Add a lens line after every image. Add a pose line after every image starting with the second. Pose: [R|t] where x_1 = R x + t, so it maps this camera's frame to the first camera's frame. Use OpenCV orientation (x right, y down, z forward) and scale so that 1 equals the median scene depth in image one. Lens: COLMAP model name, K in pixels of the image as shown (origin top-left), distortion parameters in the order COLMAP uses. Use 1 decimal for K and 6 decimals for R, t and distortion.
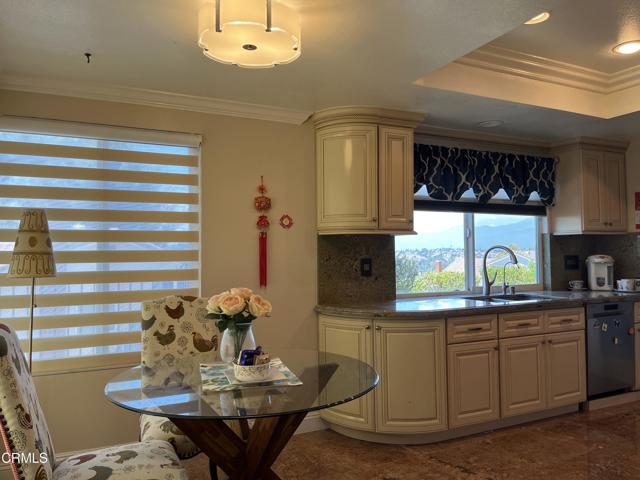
lens RADIAL K [[481.2, 0, 319.9], [0, 481.2, 239.5], [0, 0, 1]] dist [0.012962, -0.003505]
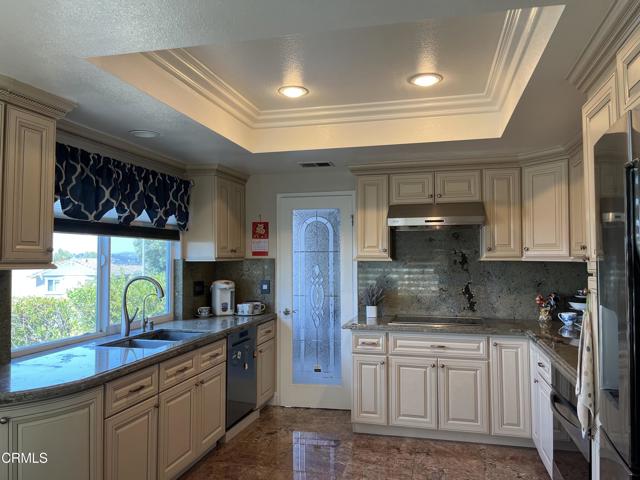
lens RADIAL K [[481.2, 0, 320.7], [0, 481.2, 238.7], [0, 0, 1]] dist [0.012962, -0.003505]
pose [[0.642045, 0.036290, 0.765808, -0.081737], [-0.026115, 0.999335, -0.025462, -0.039544], [-0.766222, -0.003651, 0.642565, 0.202413]]
